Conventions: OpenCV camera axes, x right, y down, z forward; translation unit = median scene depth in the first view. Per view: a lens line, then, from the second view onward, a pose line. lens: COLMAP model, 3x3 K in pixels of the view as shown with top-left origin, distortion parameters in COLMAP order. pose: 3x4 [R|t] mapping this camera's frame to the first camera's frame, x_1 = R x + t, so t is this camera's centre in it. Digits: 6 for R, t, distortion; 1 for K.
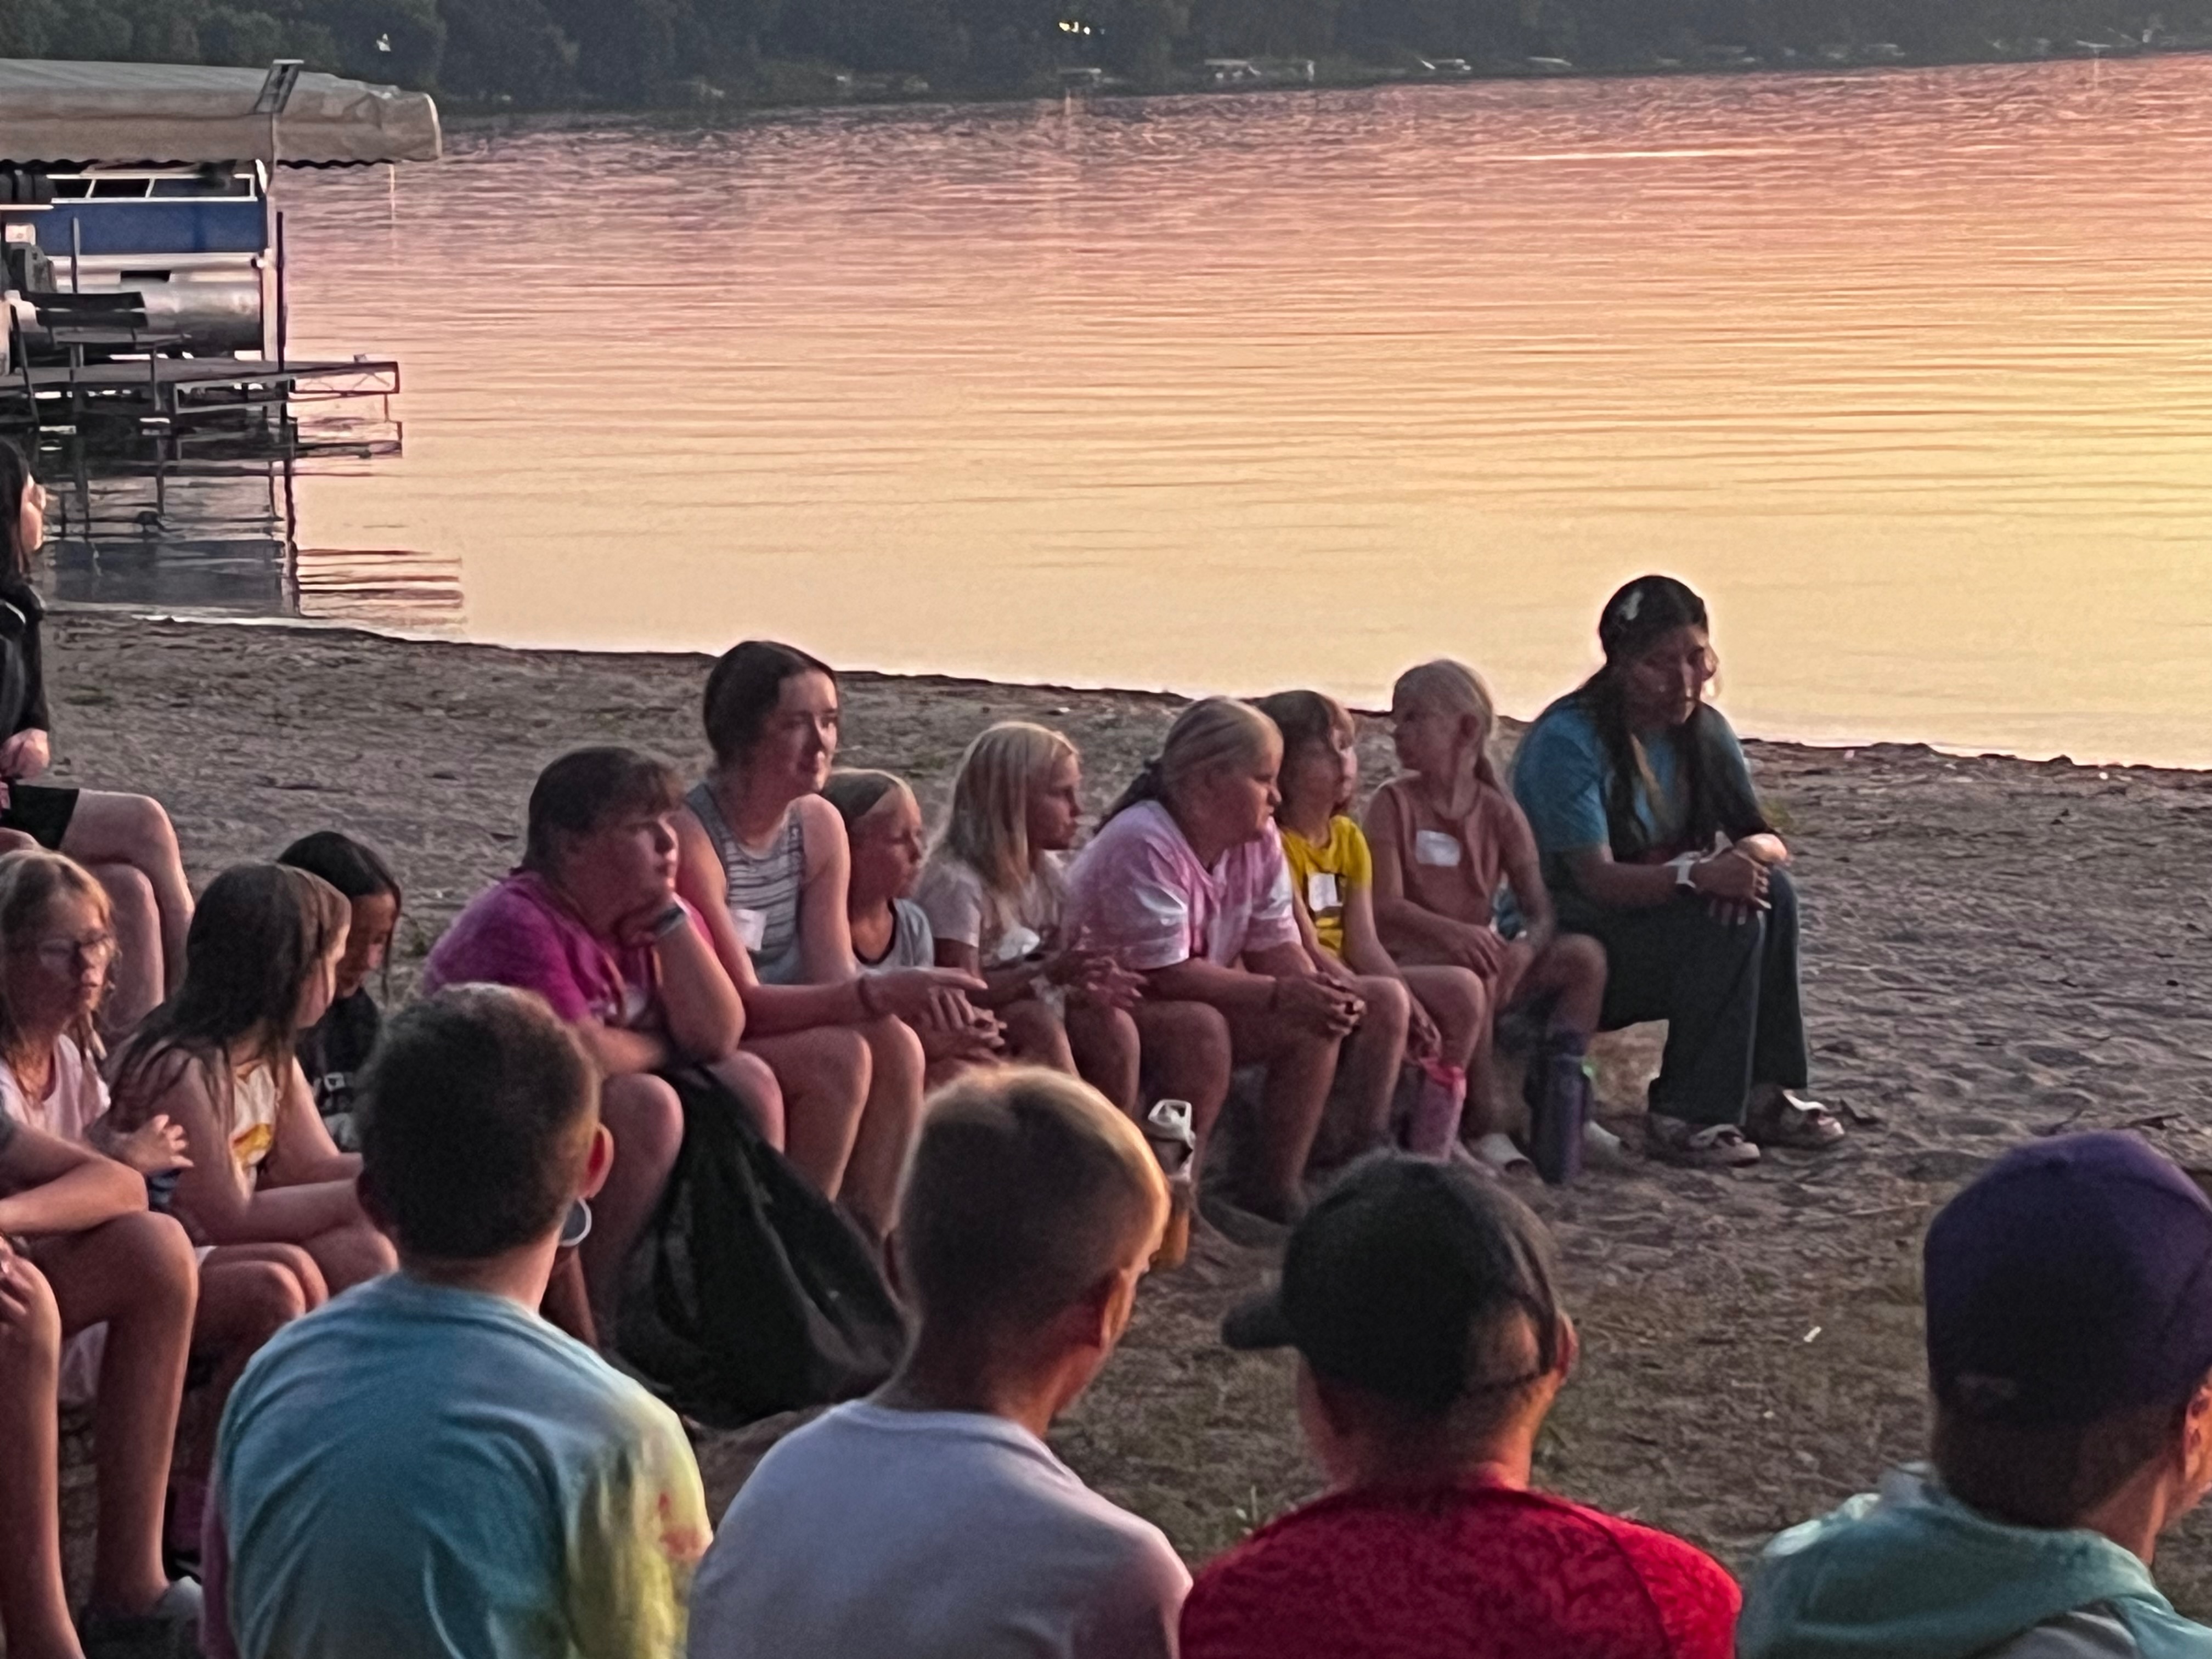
lens RADIAL K [[5585.6, 0, 1106.1], [0, 5585.6, 828.5], [0, 0, 1]] dist [0.044928, 0.000000]
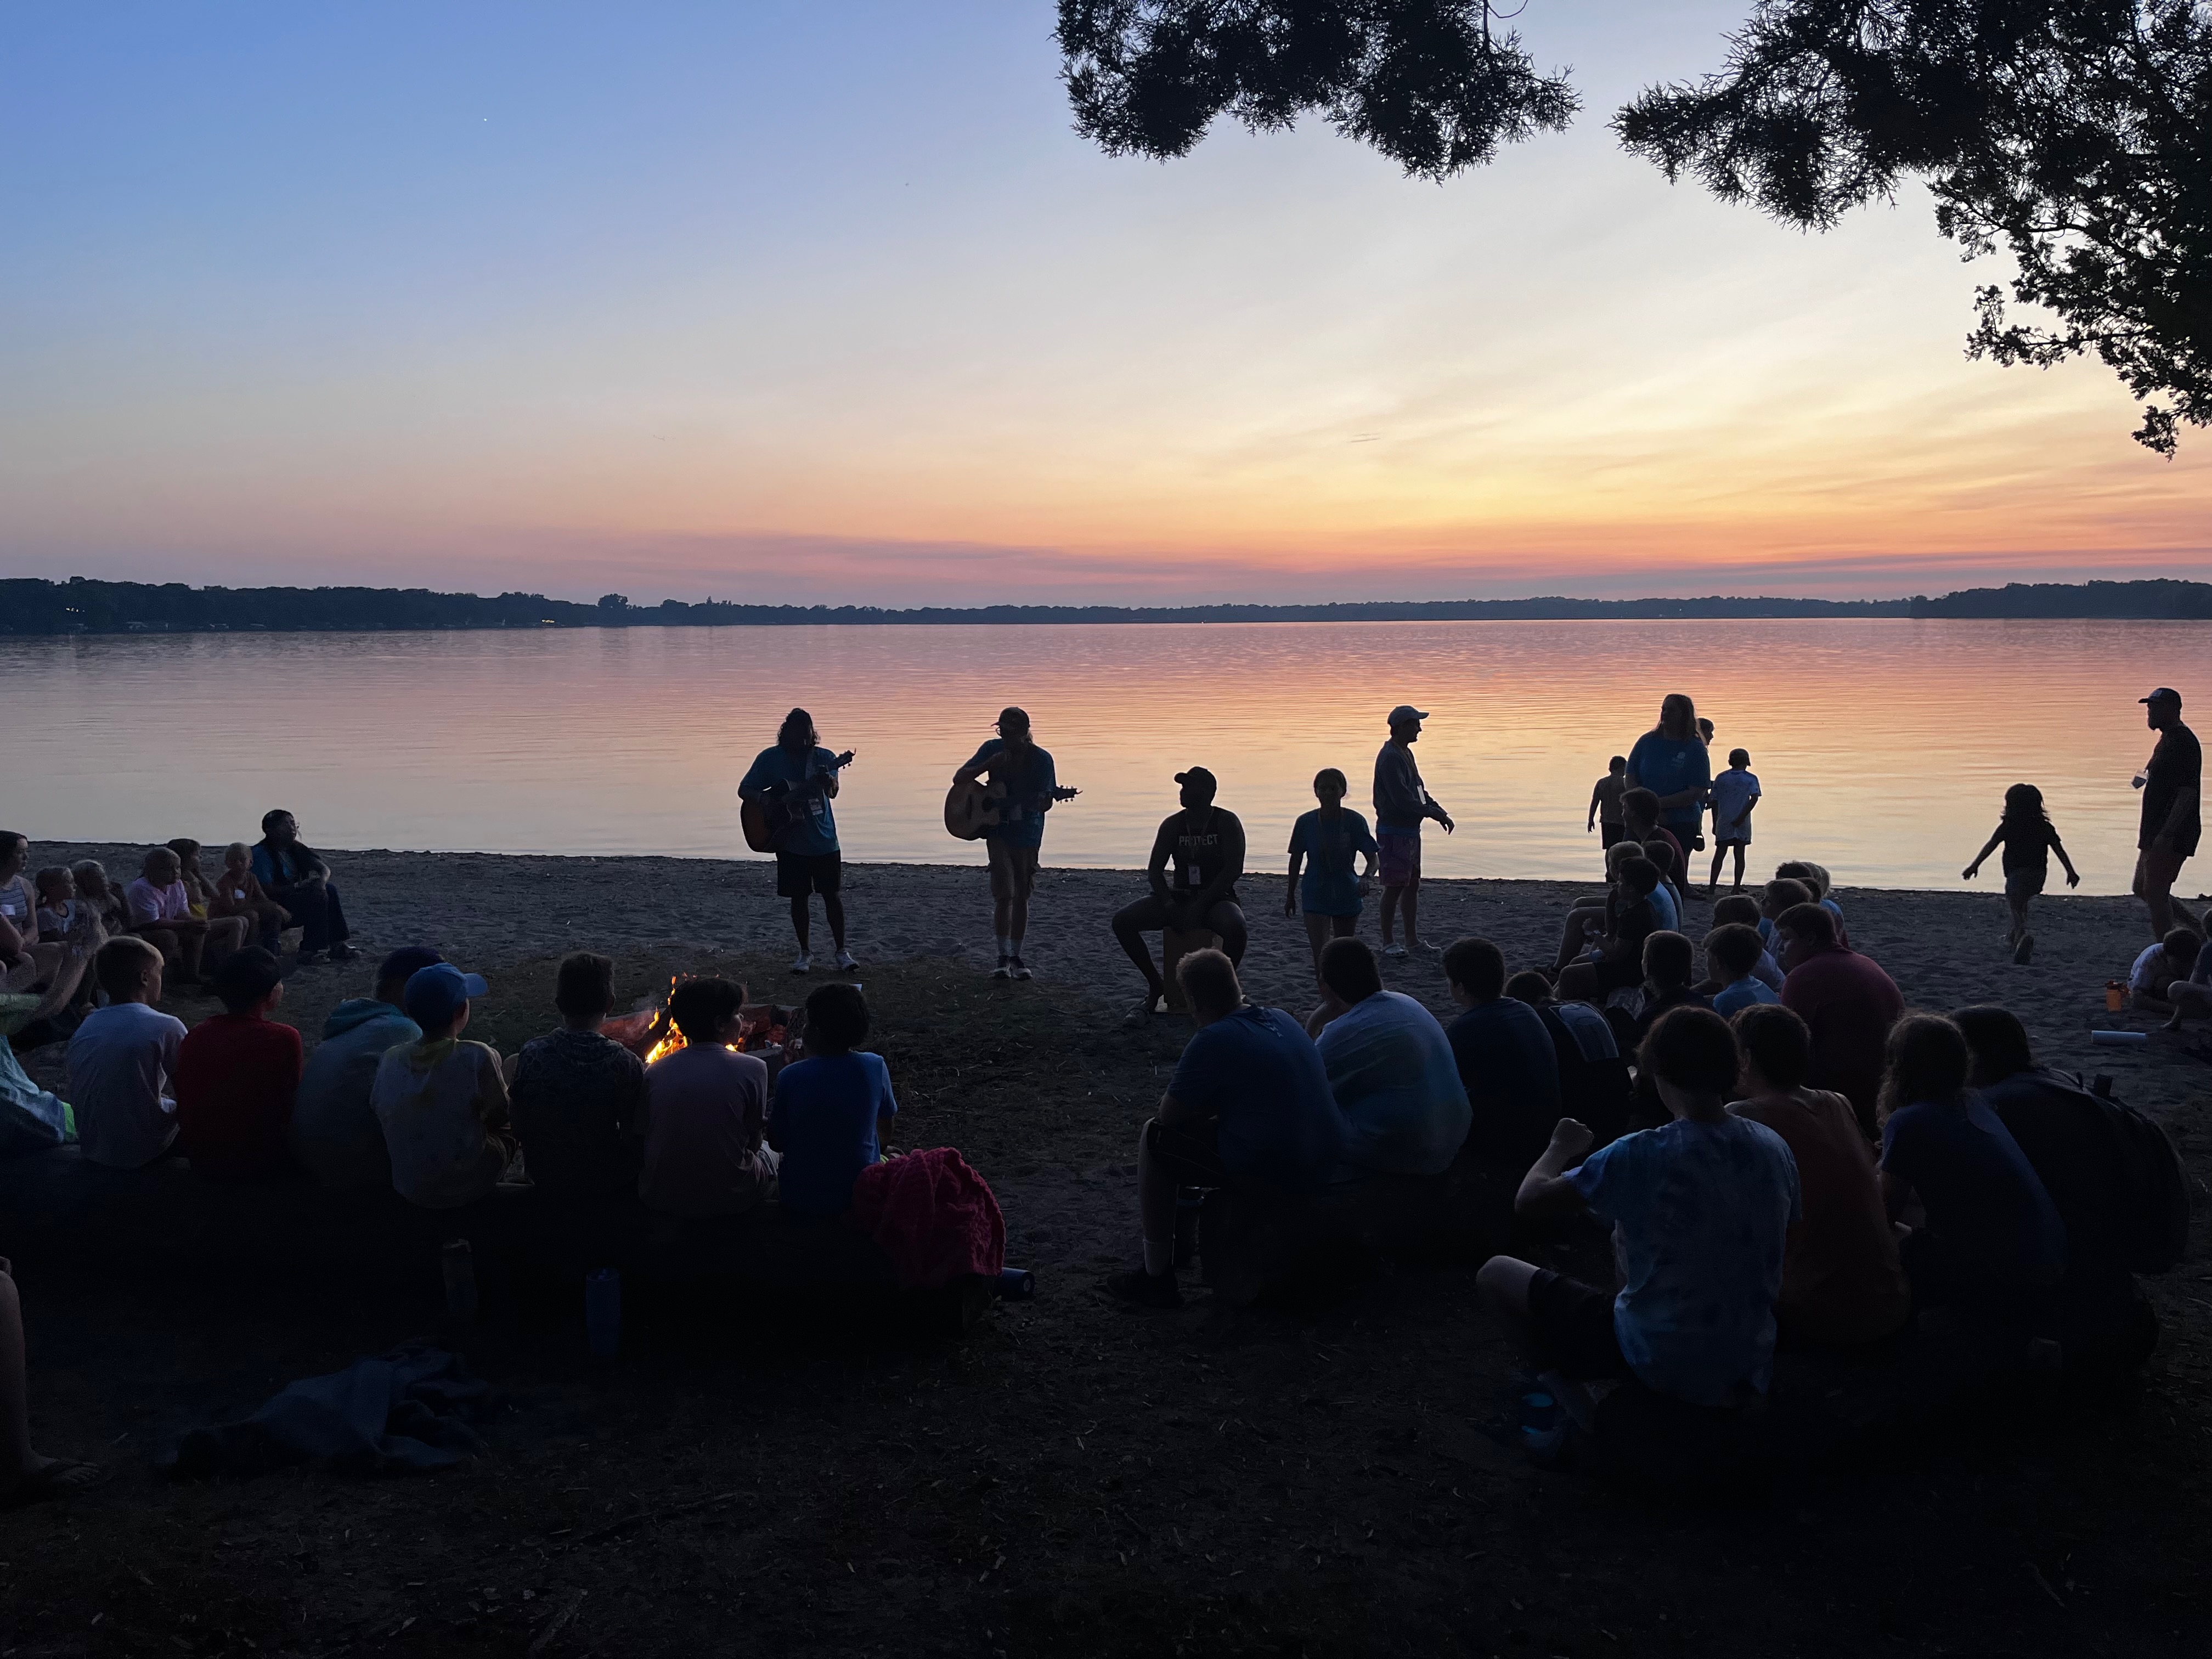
lens RADIAL K [[1682.8, 0, 1106.5], [0, 1682.8, 827.9], [0, 0, 1]] dist [0.003382, 0.001943]
pose [[0.855866, -0.030933, 0.516271, -0.015191], [0.042565, 0.999036, -0.010705, 0.003225], [-0.515443, 0.031137, 0.856358, -0.203482]]
